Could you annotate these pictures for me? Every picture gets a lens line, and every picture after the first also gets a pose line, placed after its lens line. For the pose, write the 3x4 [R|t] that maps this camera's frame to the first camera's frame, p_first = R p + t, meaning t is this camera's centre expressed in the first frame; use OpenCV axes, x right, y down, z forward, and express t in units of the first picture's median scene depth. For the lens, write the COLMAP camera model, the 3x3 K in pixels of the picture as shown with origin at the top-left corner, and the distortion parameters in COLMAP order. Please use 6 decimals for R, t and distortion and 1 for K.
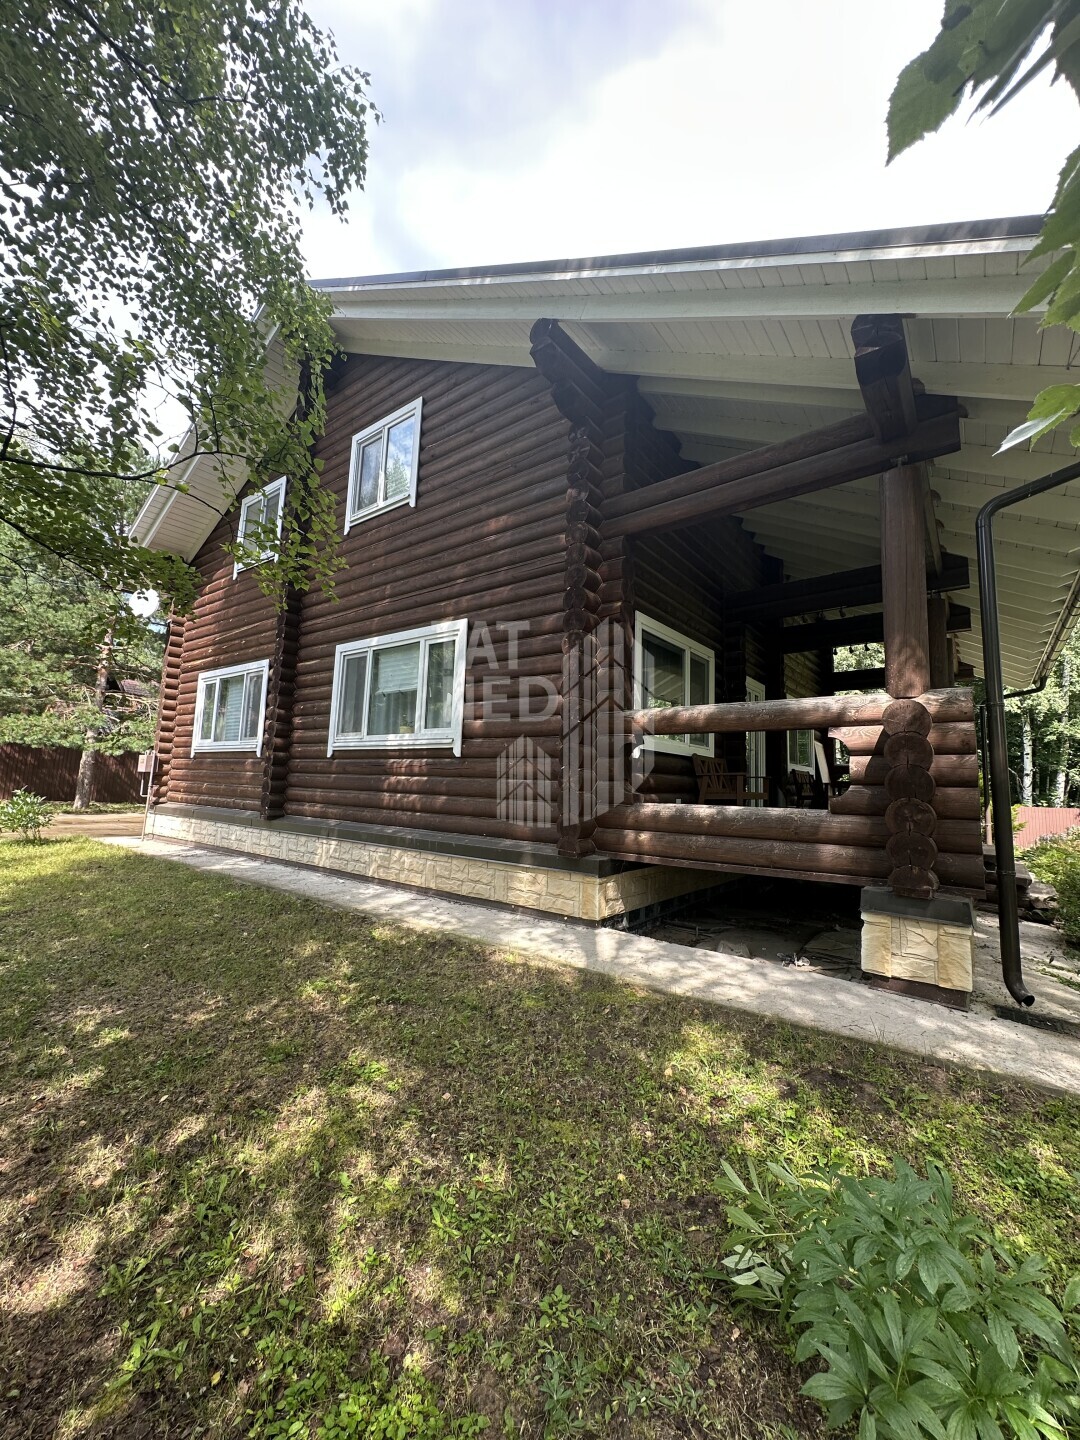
lens RADIAL K [[573.8, 0, 547.5], [0, 573.8, 719.0], [0, 0, 1]] dist [-0.003594, 0.000971]
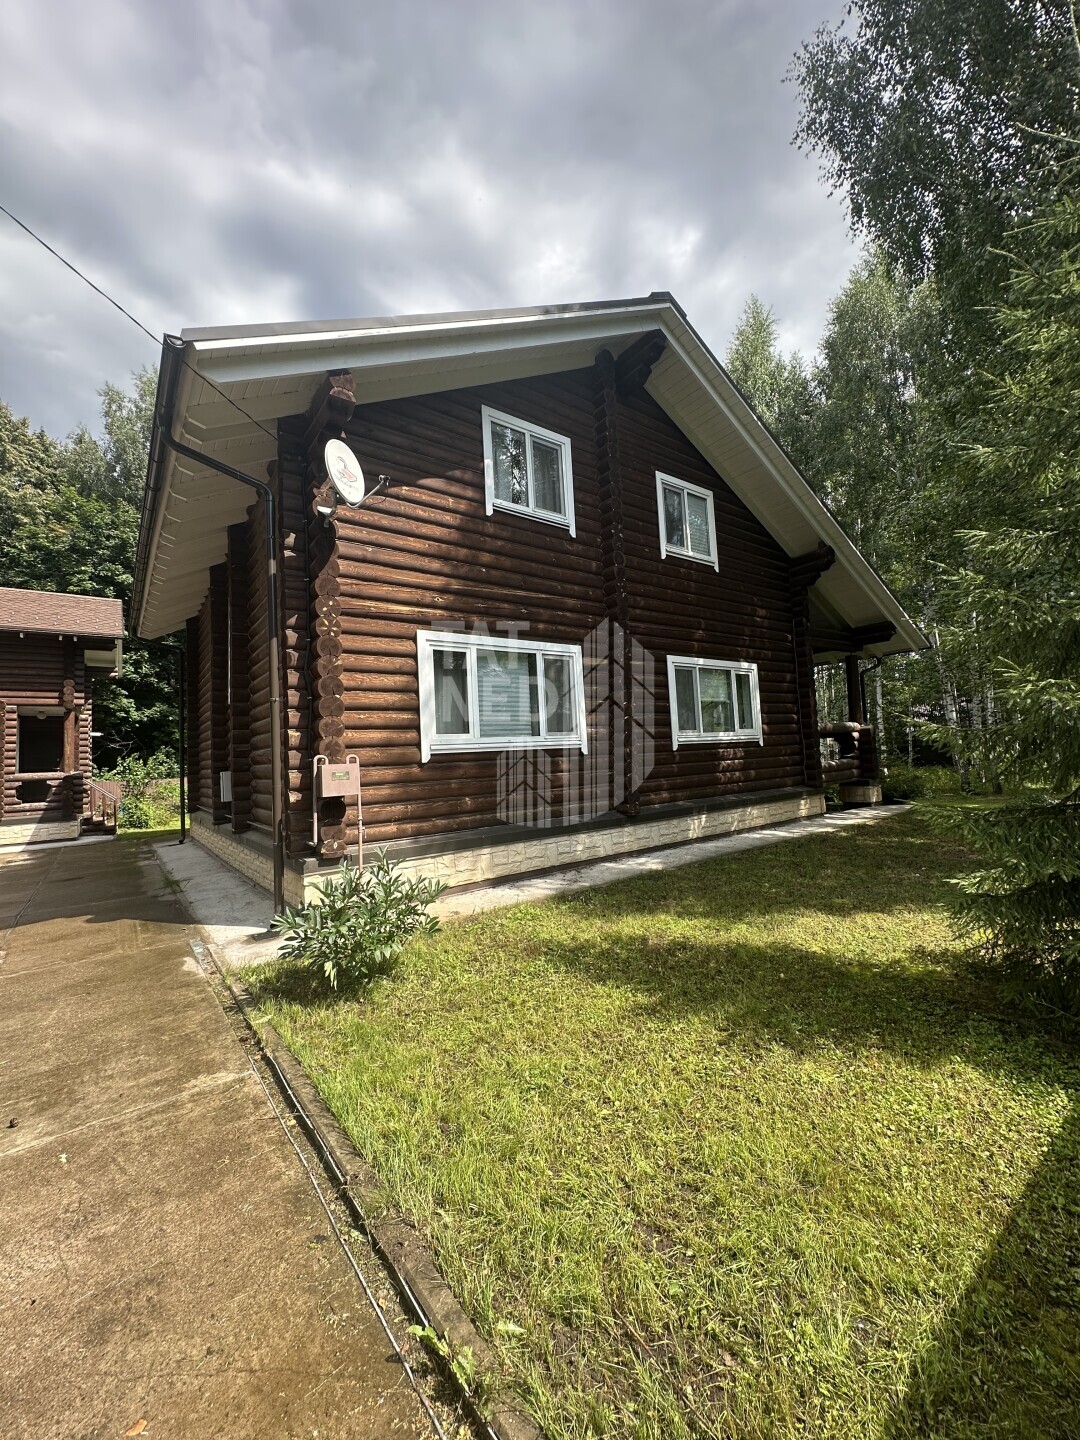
lens RADIAL K [[573.8, 0, 539.9], [0, 573.8, 722.8], [0, 0, 1]] dist [-0.003594, 0.000971]
pose [[0.279394, 0.011729, 0.960105, -1.734549], [-0.047556, 0.998867, 0.001637, 0.021943], [-0.958998, -0.046116, 0.279635, 1.016170]]
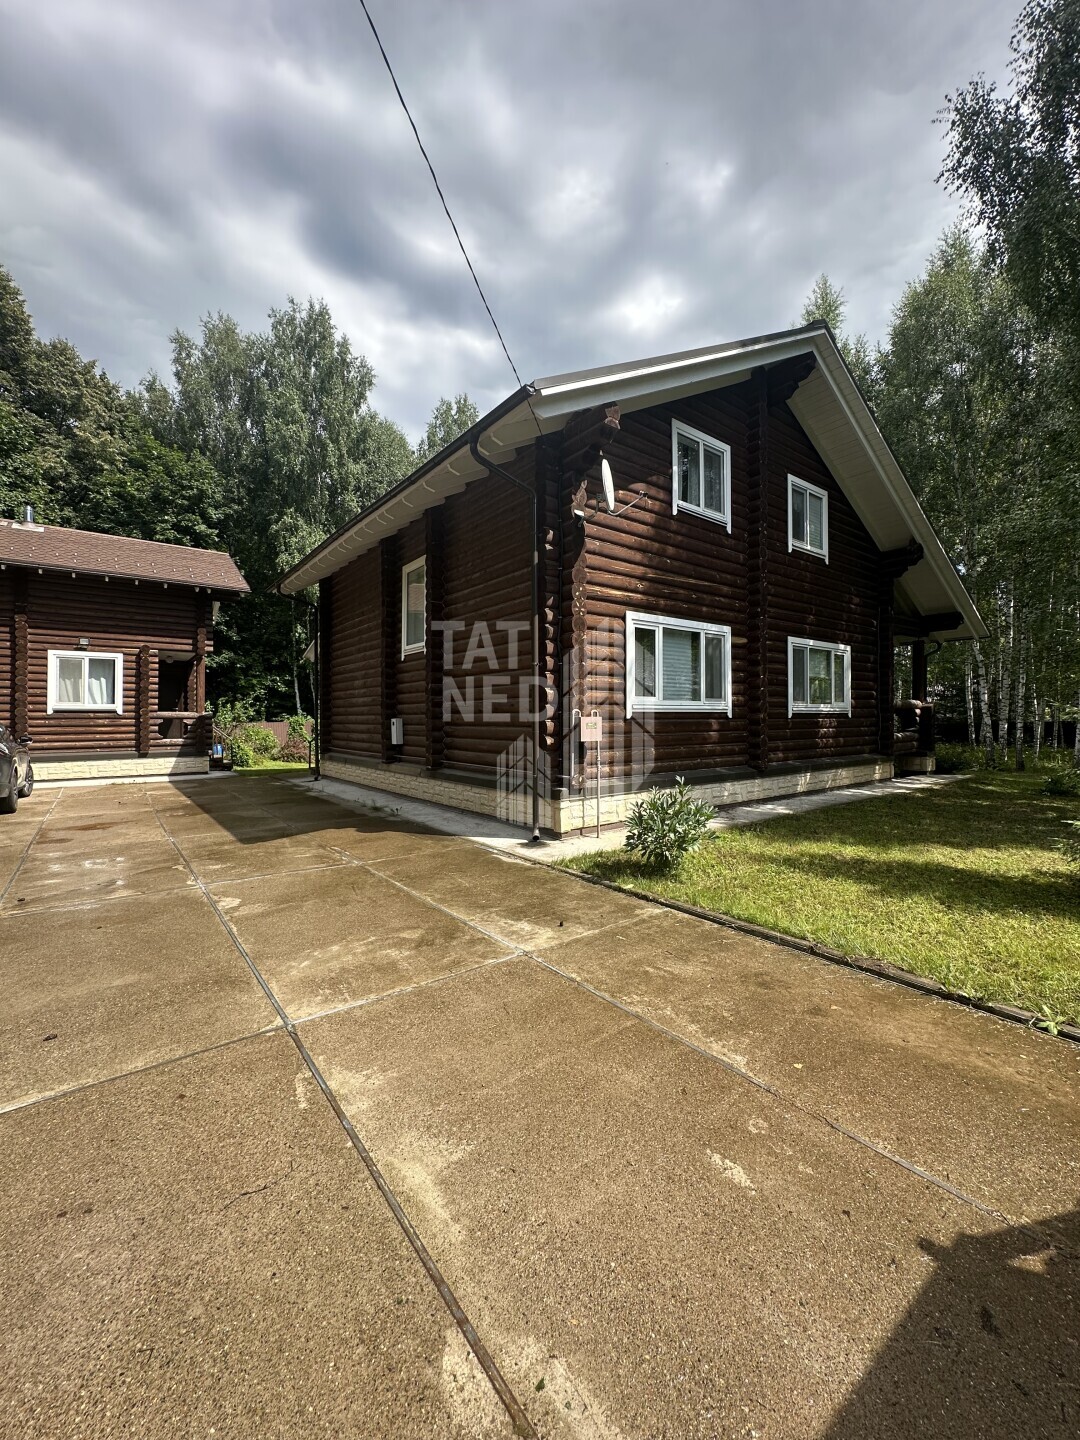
lens RADIAL K [[573.8, 0, 540.2], [0, 573.8, 722.0], [0, 0, 1]] dist [-0.003594, 0.000971]
pose [[0.271435, -0.039280, 0.961655, -2.056431], [-0.093409, 0.993375, 0.066941, 0.042405], [-0.957913, -0.107997, 0.265968, 1.310991]]
